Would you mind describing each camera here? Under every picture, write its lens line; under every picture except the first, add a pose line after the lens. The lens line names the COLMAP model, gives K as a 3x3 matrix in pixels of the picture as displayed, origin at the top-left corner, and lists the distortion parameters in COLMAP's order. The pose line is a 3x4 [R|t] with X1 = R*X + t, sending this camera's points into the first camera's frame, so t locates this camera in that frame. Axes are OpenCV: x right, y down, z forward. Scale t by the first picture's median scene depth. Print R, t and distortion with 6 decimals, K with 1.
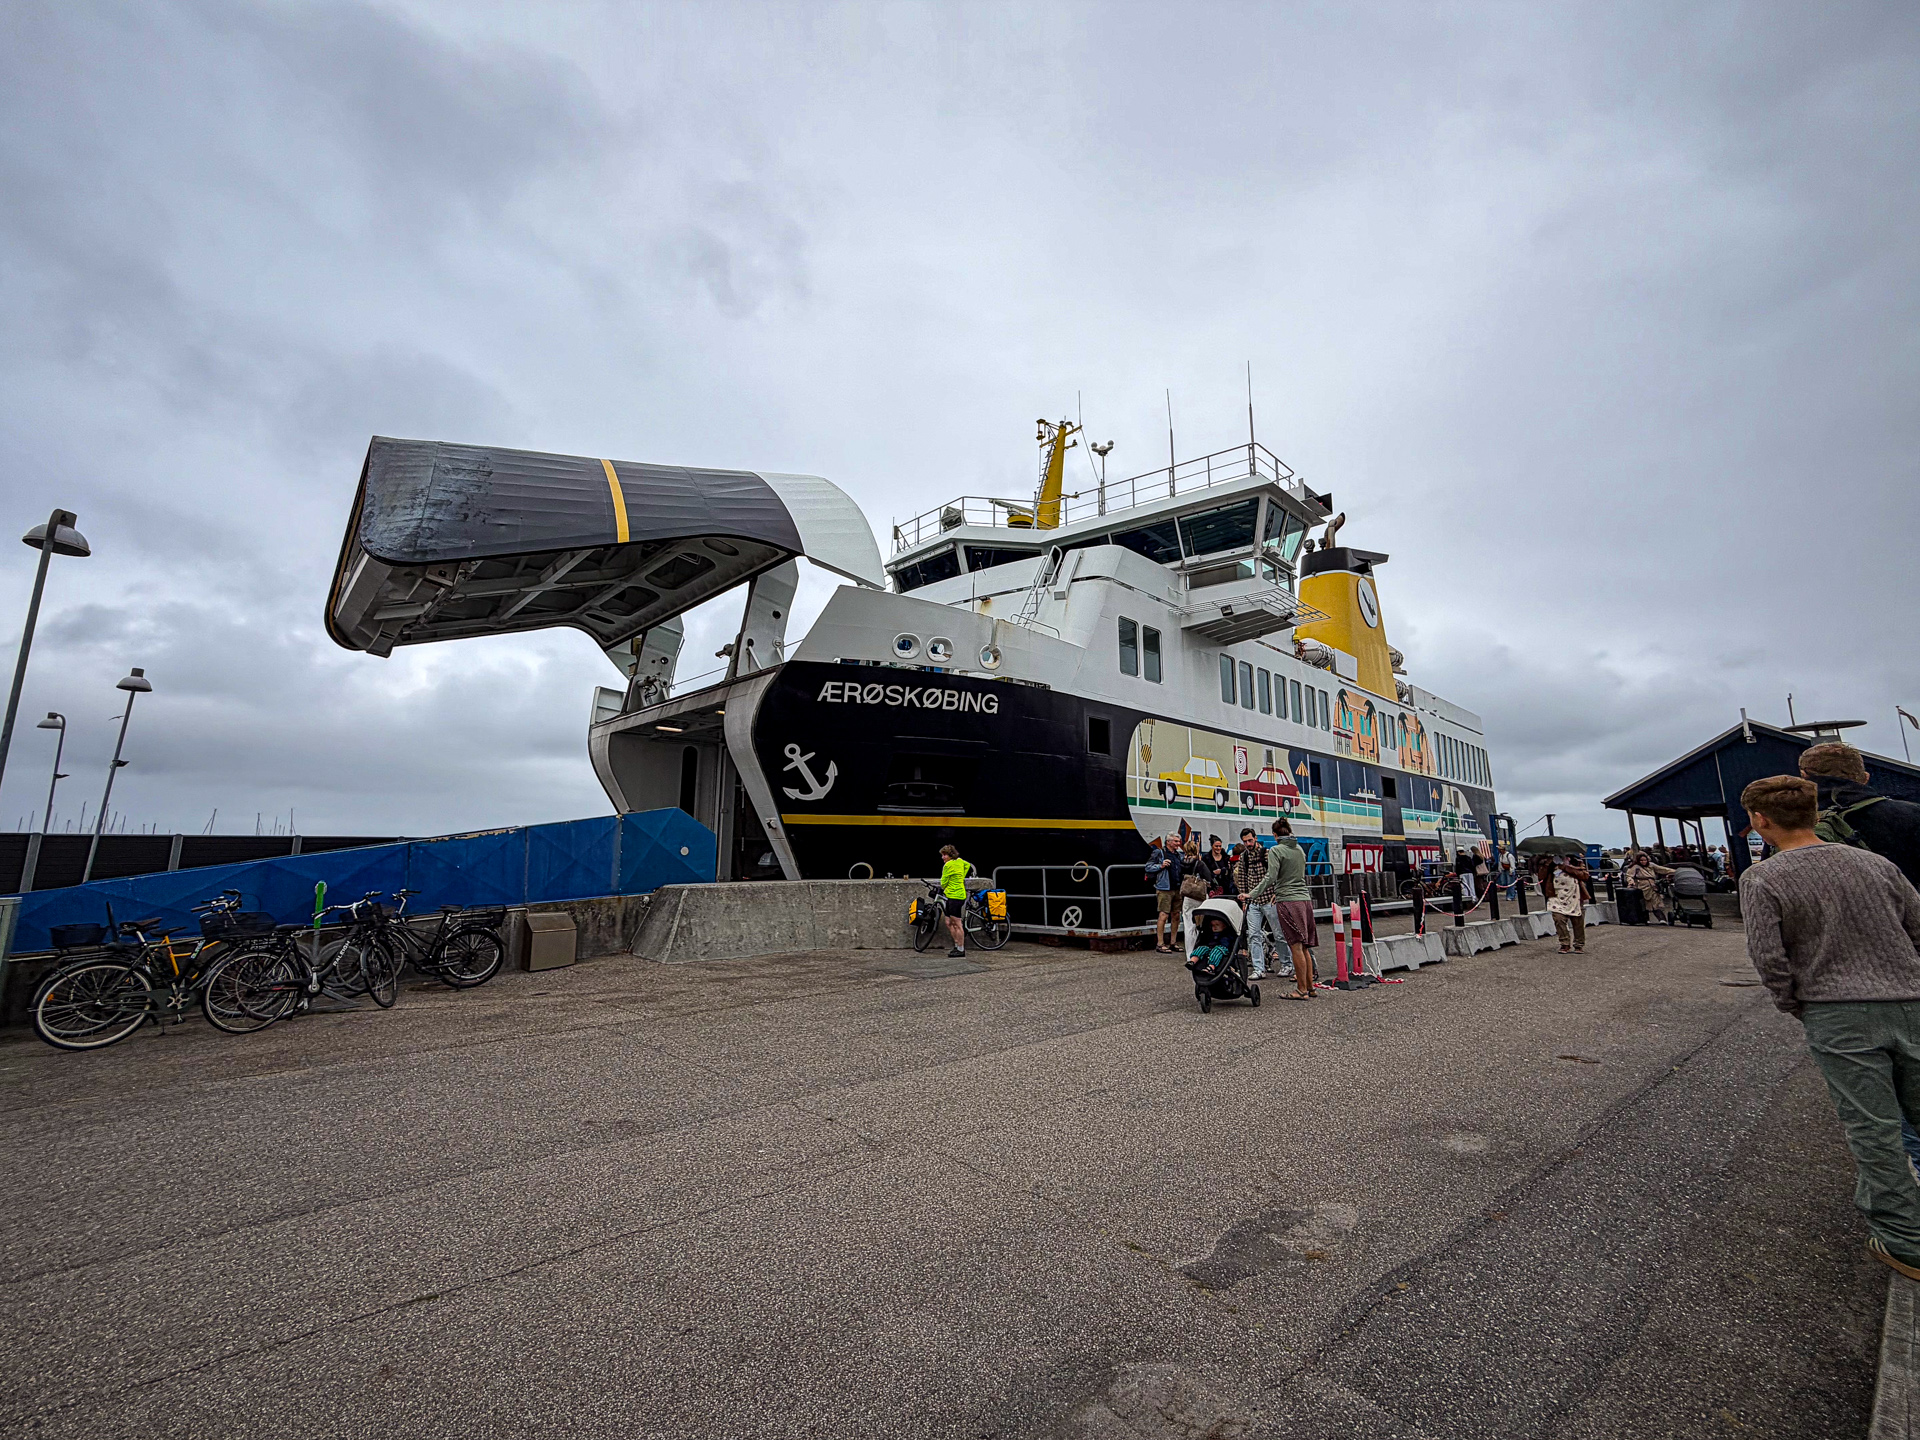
lens RADIAL K [[764.9, 0, 960.0], [0, 764.9, 720.0], [0, 0, 1]] dist [-0.001639, -0.000116]
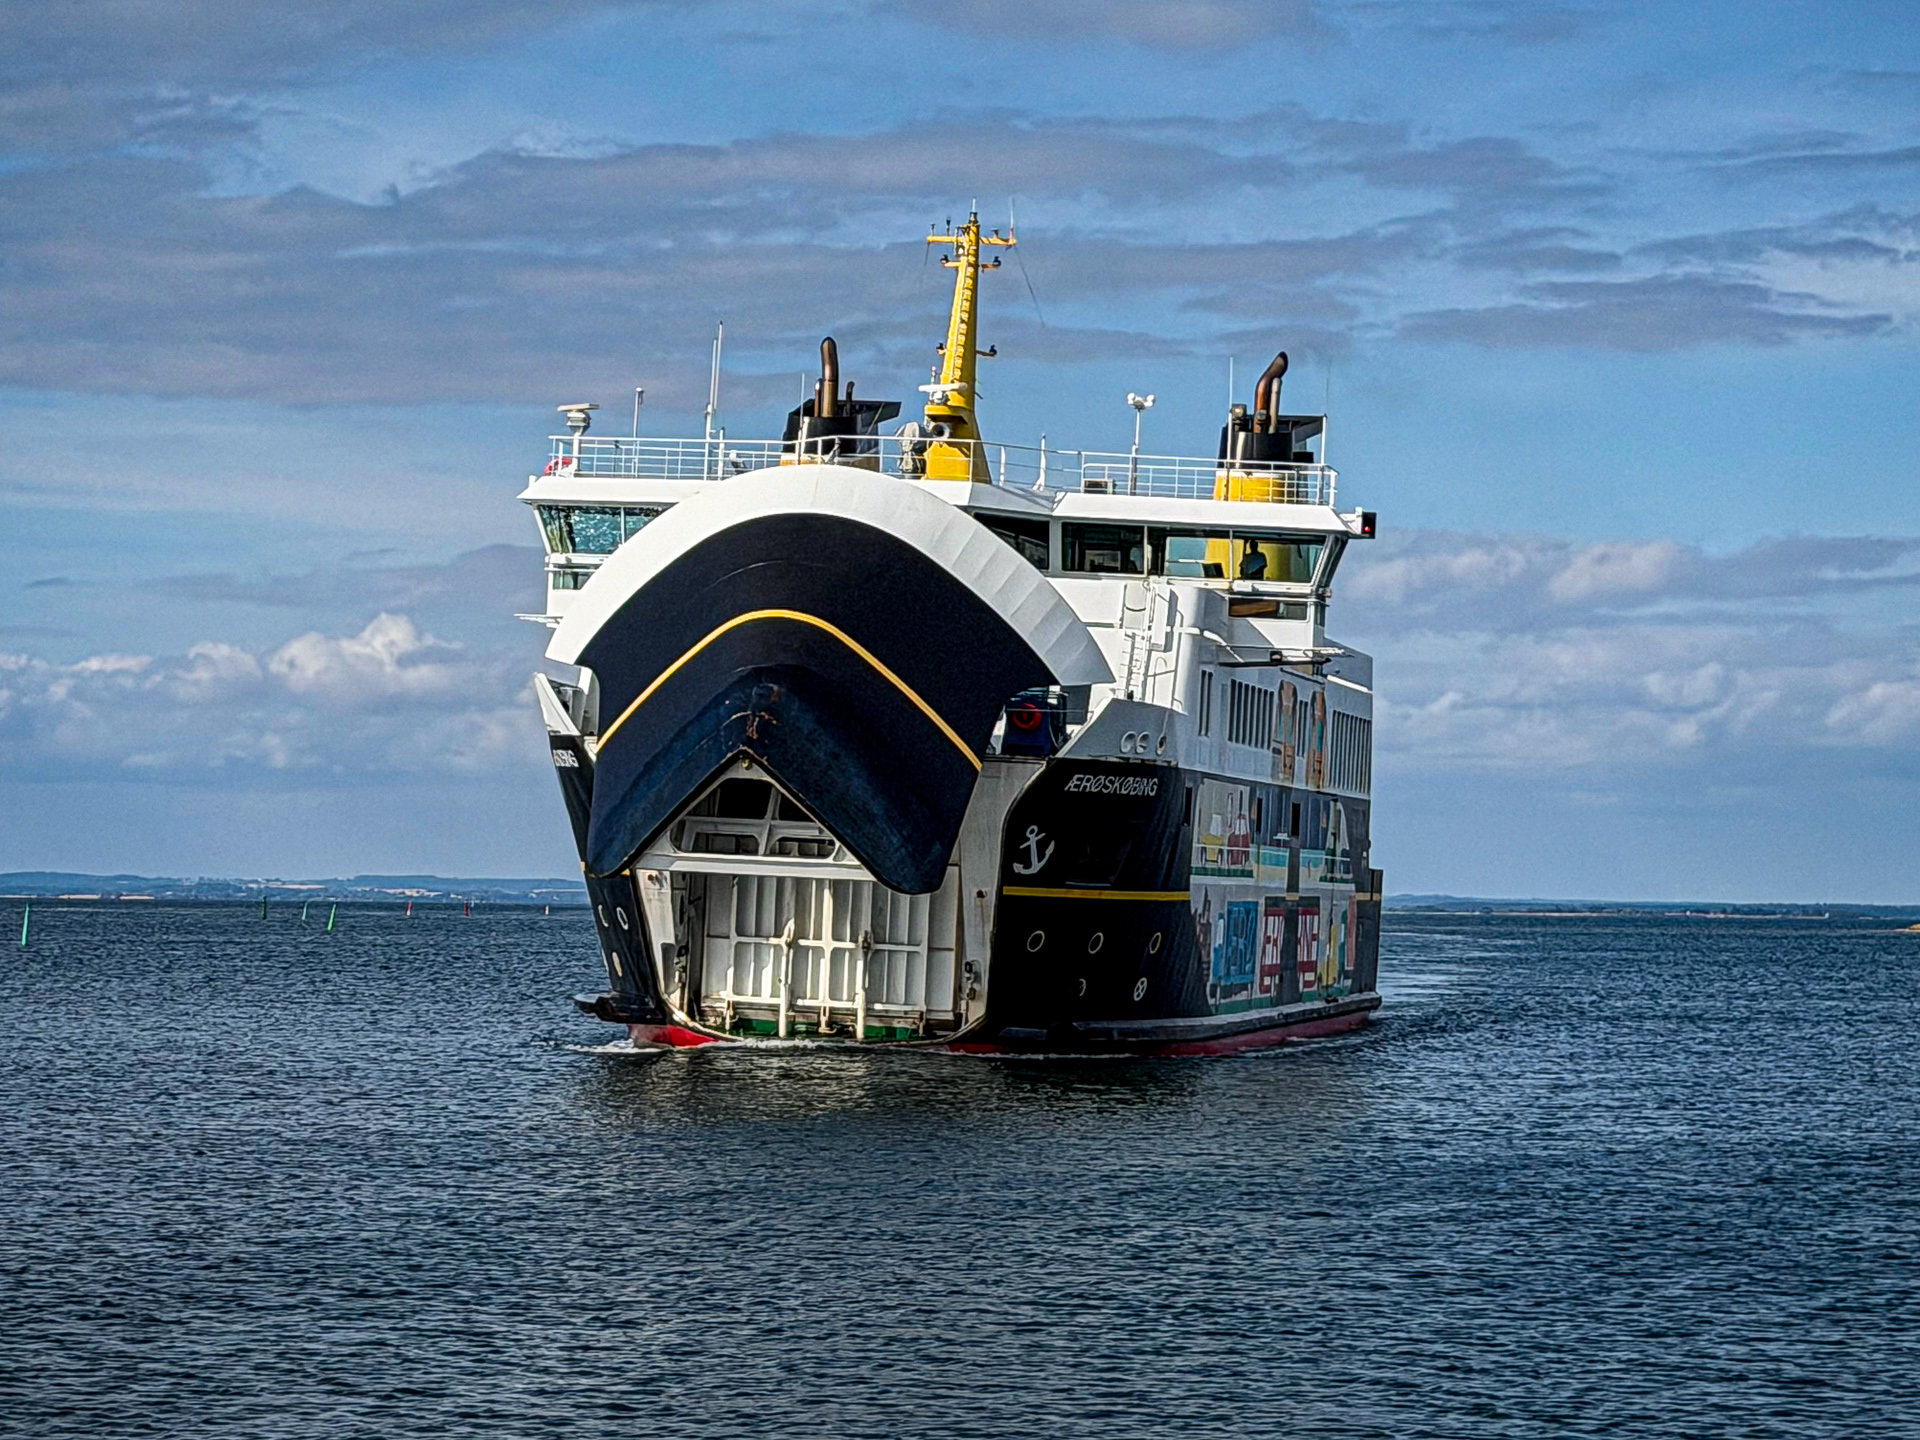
lens RADIAL K [[5104.0, 0, 960.0], [0, 5104.0, 720.0], [0, 0, 1]] dist [0.057471, 0.059257]
pose [[0.815071, 0.048894, 0.577294, -3.331964], [-0.140181, 0.983469, 0.114623, -0.691693], [-0.562146, -0.174351, 0.808451, -3.552714]]
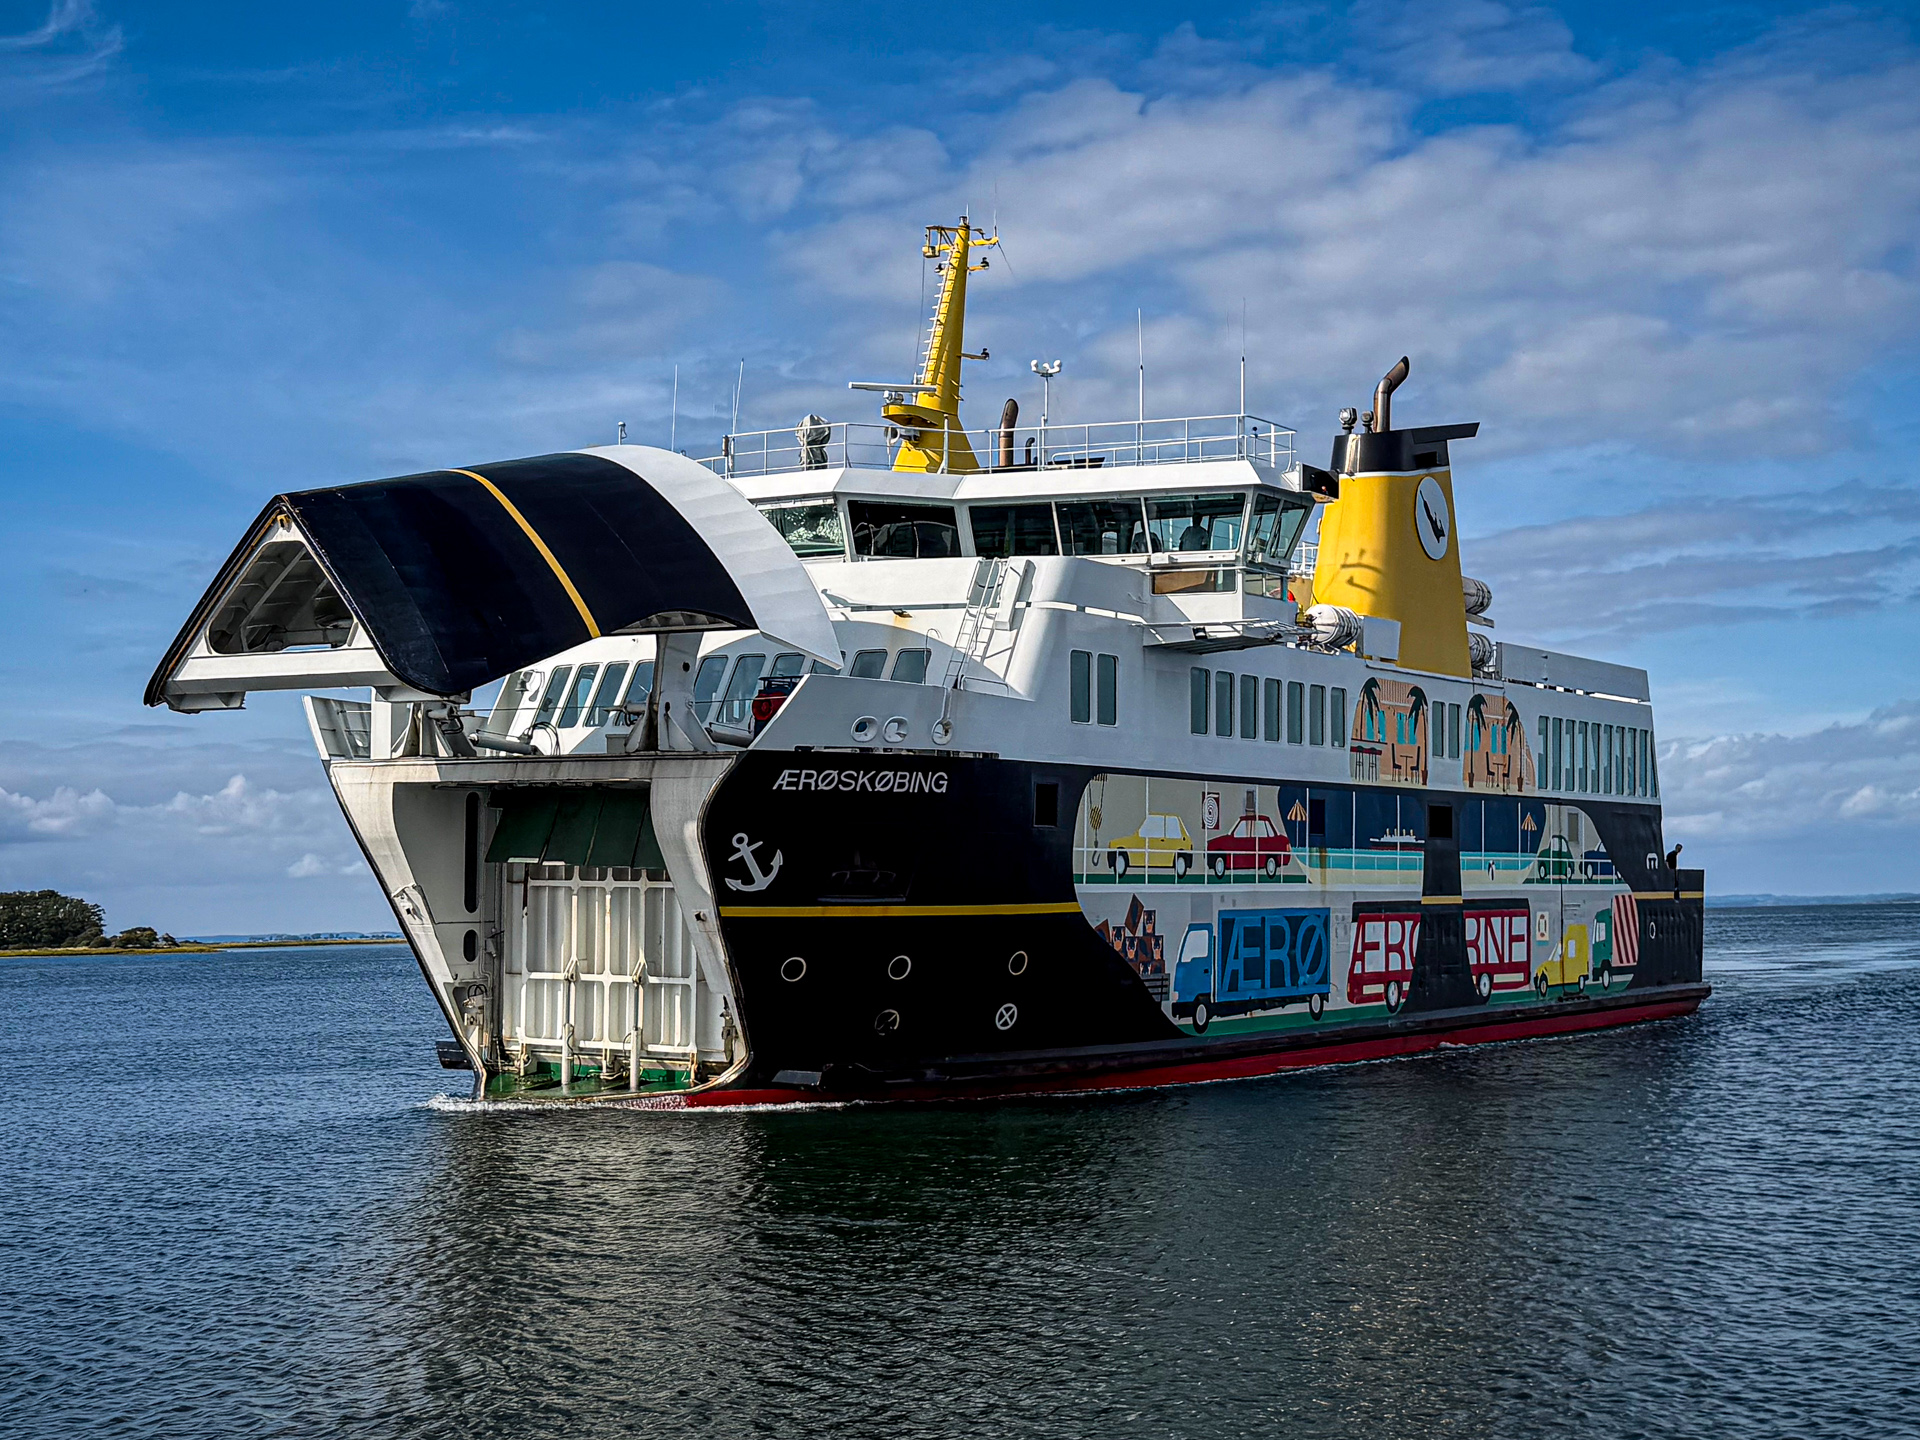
lens RADIAL K [[2605.4, 0, 960.0], [0, 2605.4, 720.0], [0, 0, 1]] dist [0.023559, 0.033850]
pose [[0.973014, 0.012178, 0.230425, -0.504413], [-0.038458, 0.993198, 0.109904, -0.337993], [-0.227519, -0.115800, 0.966864, -1.535151]]
